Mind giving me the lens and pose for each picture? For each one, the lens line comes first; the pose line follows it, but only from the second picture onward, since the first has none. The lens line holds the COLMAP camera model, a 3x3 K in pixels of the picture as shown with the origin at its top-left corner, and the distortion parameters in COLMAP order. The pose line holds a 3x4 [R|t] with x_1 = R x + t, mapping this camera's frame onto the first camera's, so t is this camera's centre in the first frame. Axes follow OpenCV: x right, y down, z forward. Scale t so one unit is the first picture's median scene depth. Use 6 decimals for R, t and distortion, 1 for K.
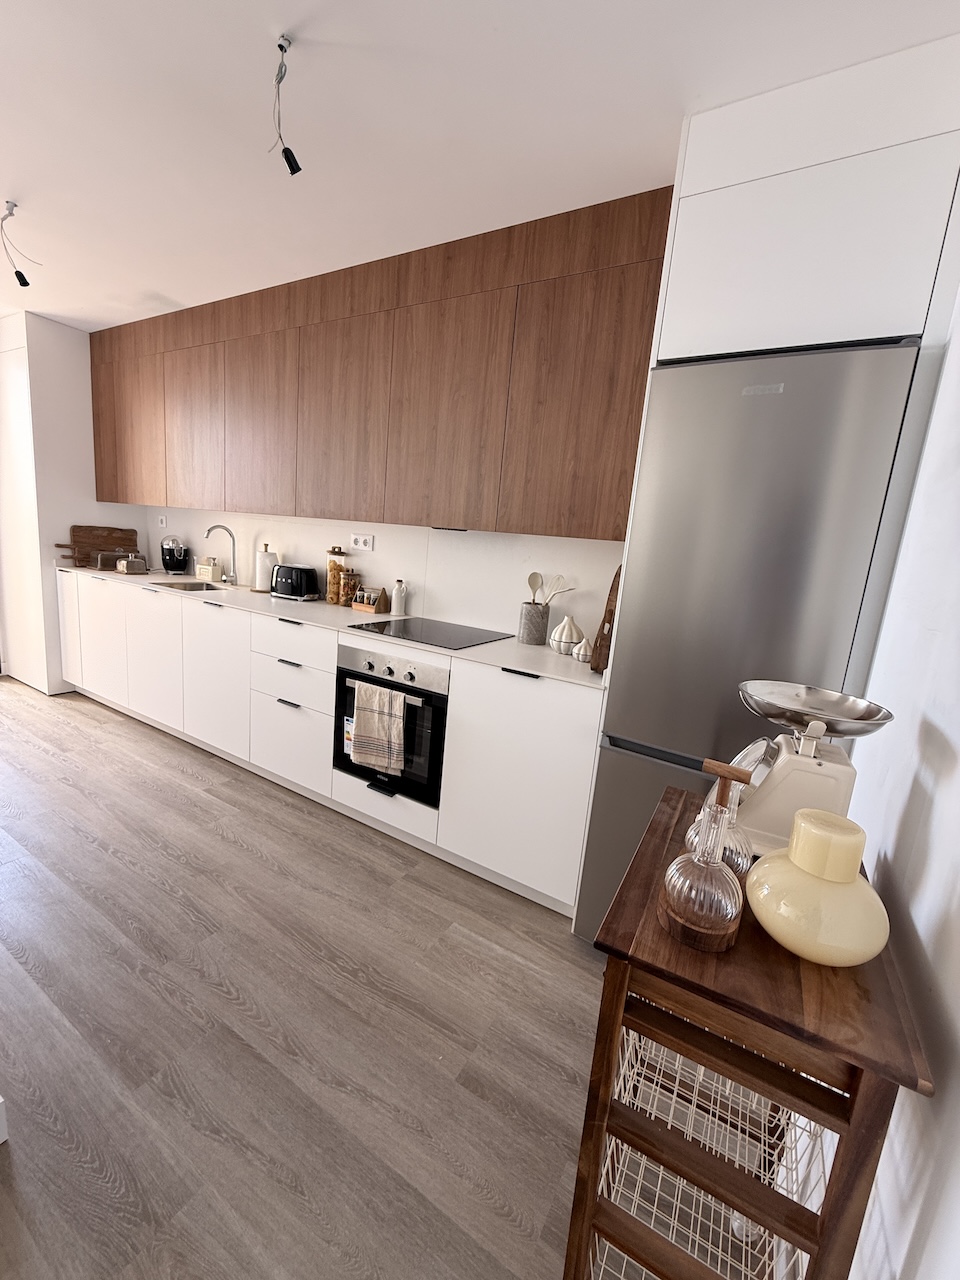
lens RADIAL K [[510.4, 0, 480.8], [0, 510.4, 638.1], [0, 0, 1]] dist [-0.009367, 0.002421]
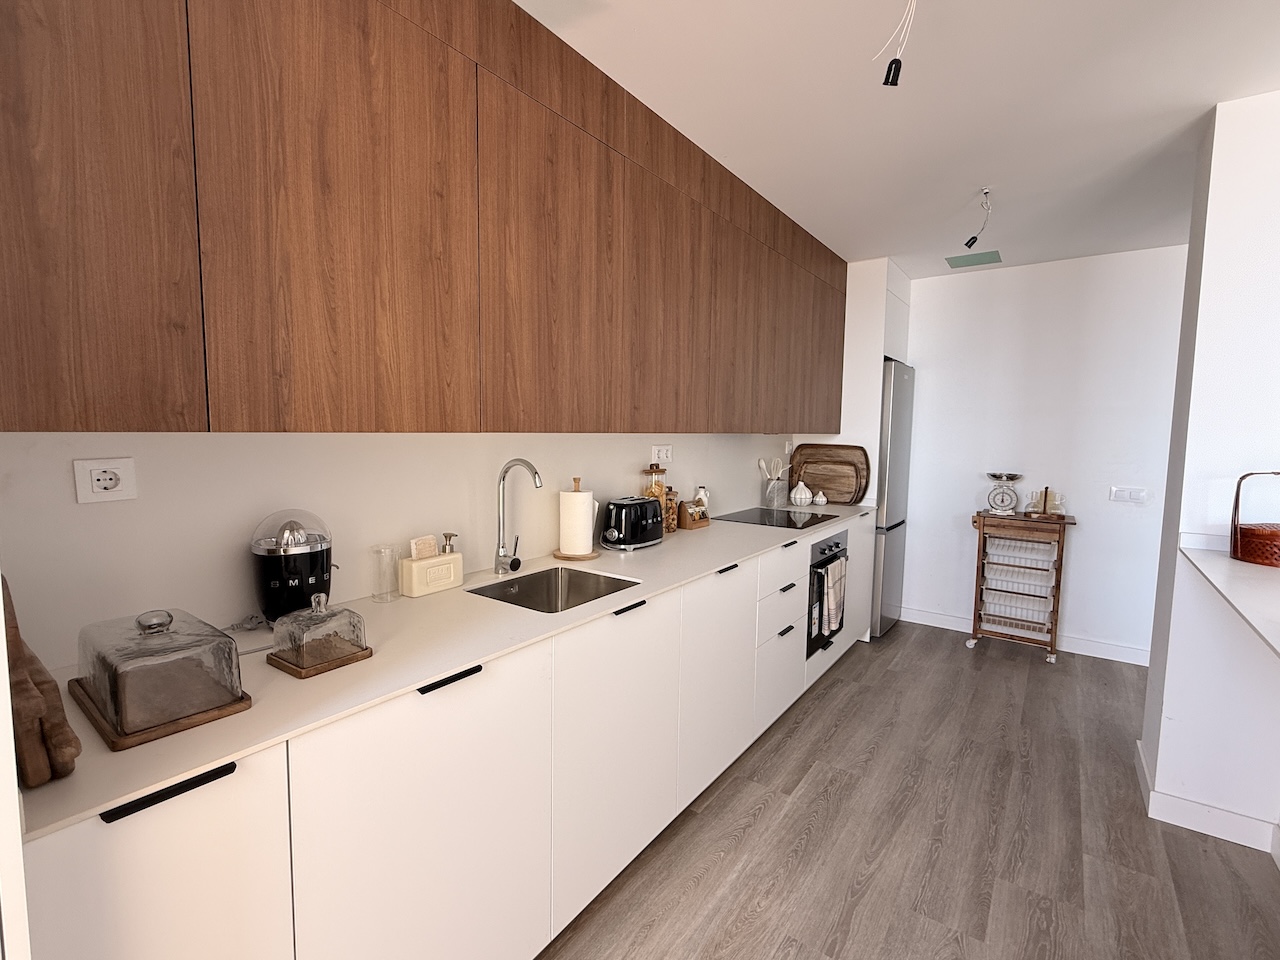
lens RADIAL K [[587.0, 0, 640.7], [0, 587.0, 481.1], [0, 0, 1]] dist [0.002922, -0.000373]
pose [[0.096705, -0.177421, 0.979372, -1.622165], [0.175206, 0.971653, 0.158722, -0.412841], [-0.979771, 0.156243, 0.125049, 1.236774]]
